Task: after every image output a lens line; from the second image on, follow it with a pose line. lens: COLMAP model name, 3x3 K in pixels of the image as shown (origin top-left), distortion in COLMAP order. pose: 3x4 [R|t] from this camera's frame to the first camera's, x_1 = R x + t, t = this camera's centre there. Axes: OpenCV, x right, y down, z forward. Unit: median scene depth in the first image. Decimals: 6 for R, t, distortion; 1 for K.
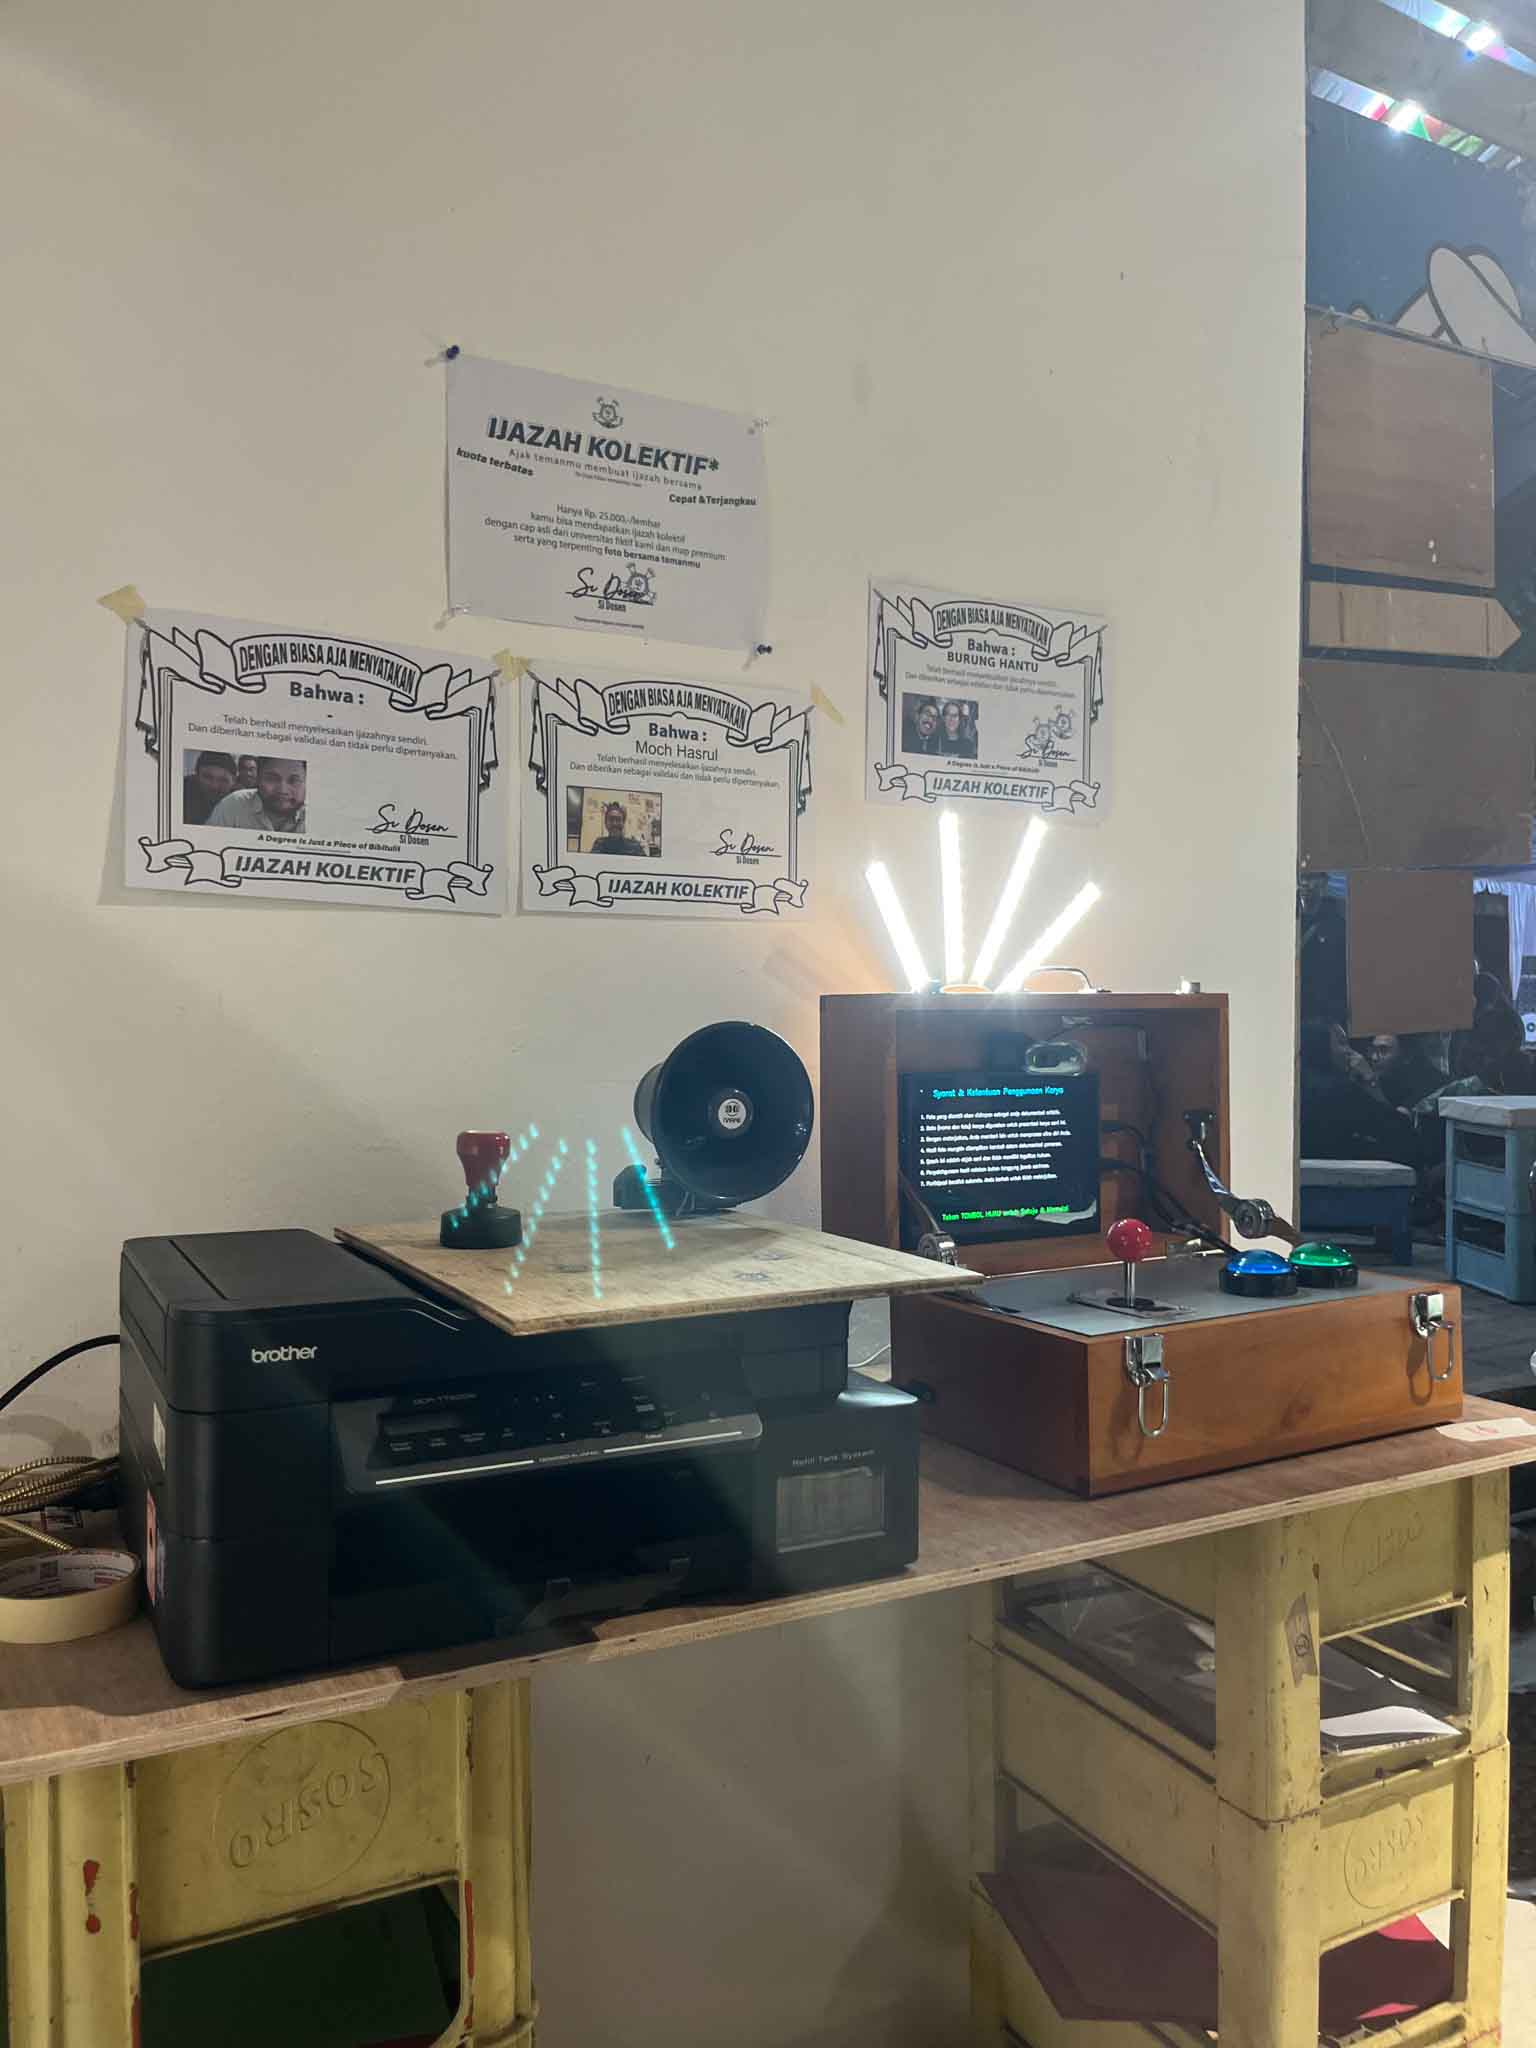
lens RADIAL K [[1504.5, 0, 728.2], [0, 1504.5, 1063.5], [0, 0, 1]] dist [0.016223, -0.003540]
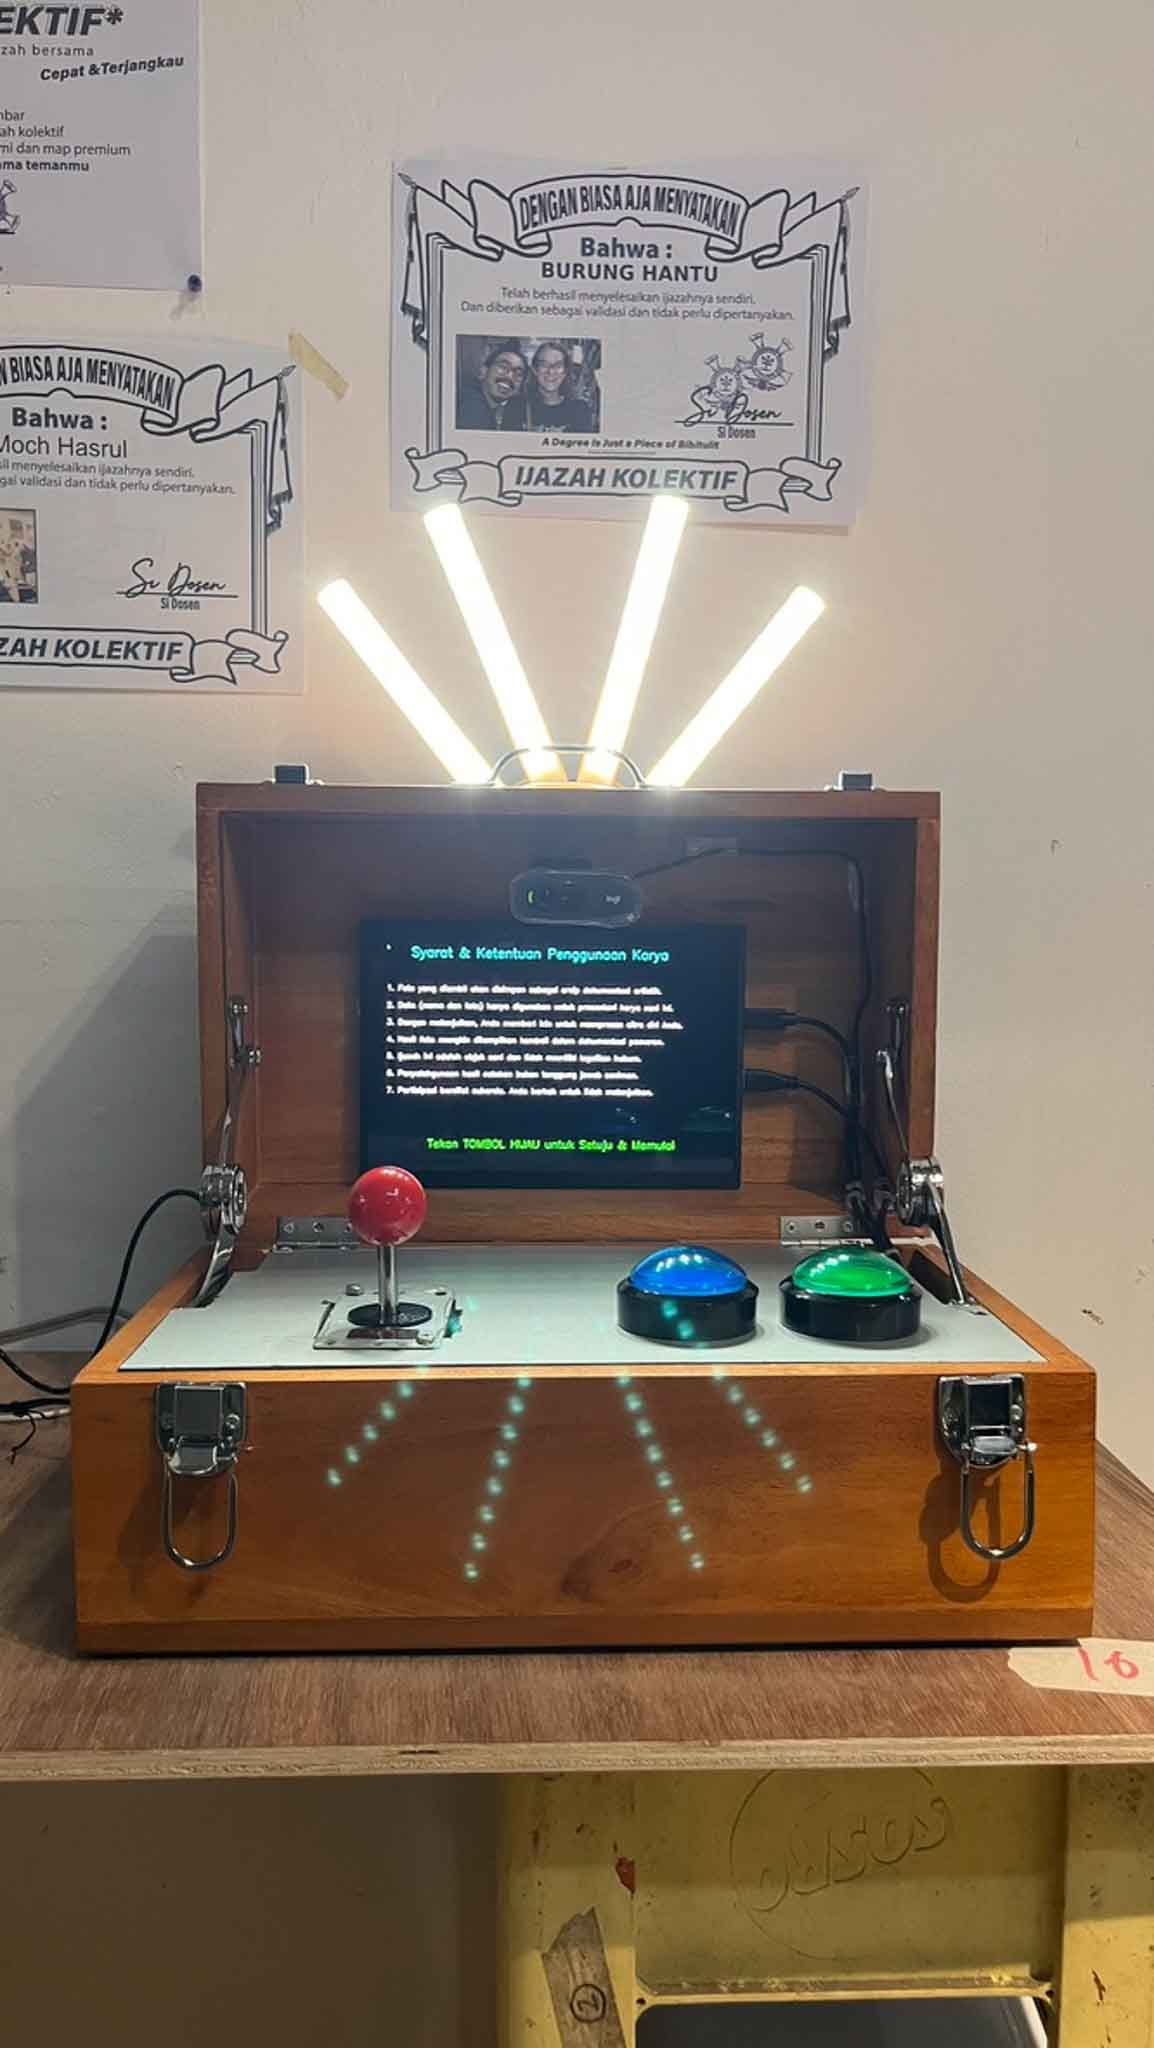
lens RADIAL K [[1522.4, 0, 589.3], [0, 1522.4, 1031.6], [0, 0, 1]] dist [0.037805, -0.049748]
pose [[0.903895, 0.050403, -0.424774, 0.497943], [-0.028757, 0.997947, 0.057221, 0.014713], [0.426786, -0.039506, 0.903489, 0.449390]]
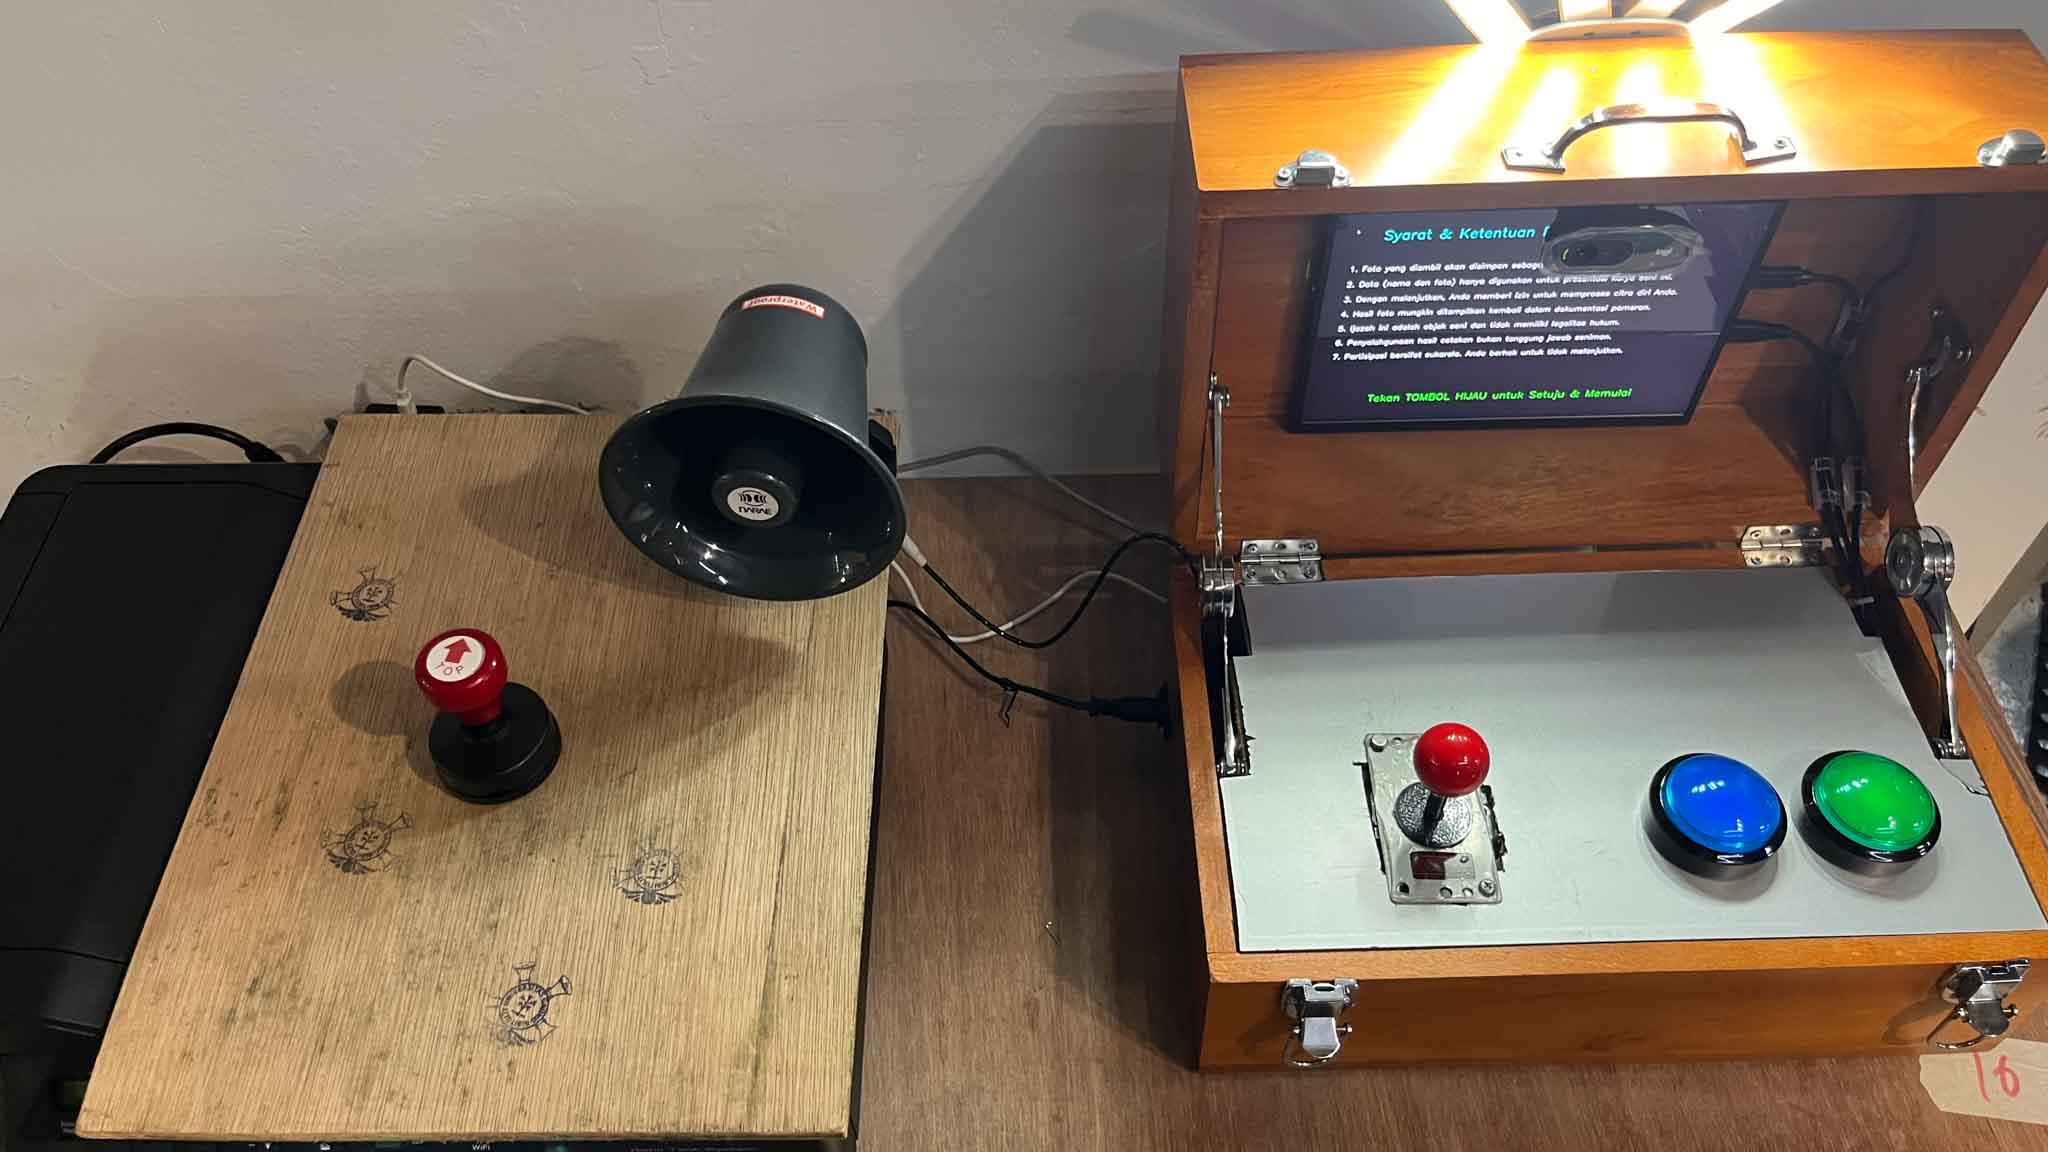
lens RADIAL K [[1510.3, 0, 1025.6], [0, 1510.3, 564.6], [0, 0, 1]] dist [-0.009446, -0.016570]
pose [[0.890815, 0.344110, -0.296710, 0.230489], [-0.000458, 0.653699, 0.756755, -0.327583], [0.454366, -0.673993, 0.582482, 0.549777]]
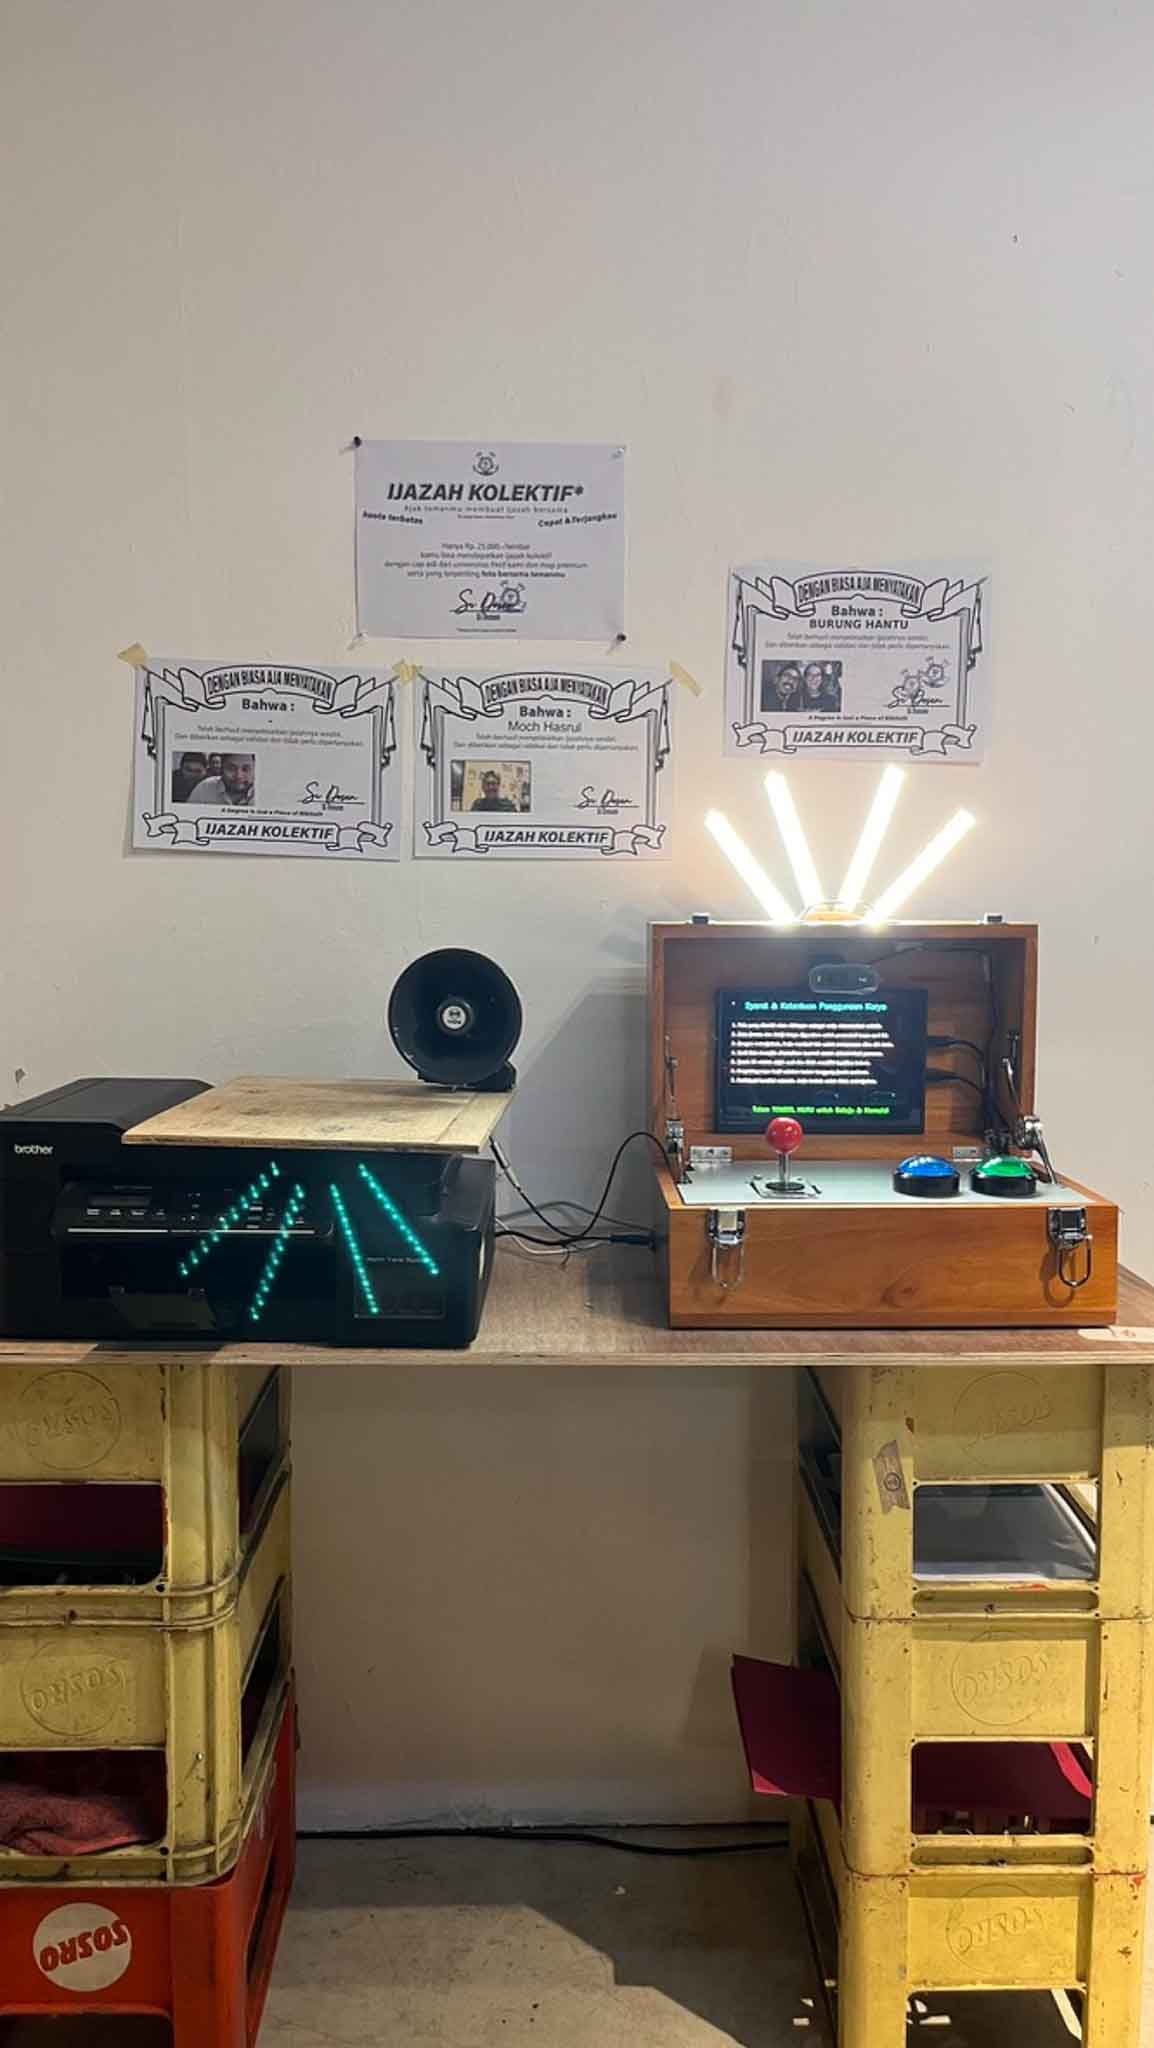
lens RADIAL K [[1522.4, 0, 585.5], [0, 1522.4, 1043.9], [0, 0, 1]] dist [0.037805, -0.049748]
pose [[0.894959, 0.054738, -0.442778, 0.573667], [-0.023161, 0.996807, 0.076416, -0.040377], [0.445547, -0.058134, 0.893369, -0.143107]]
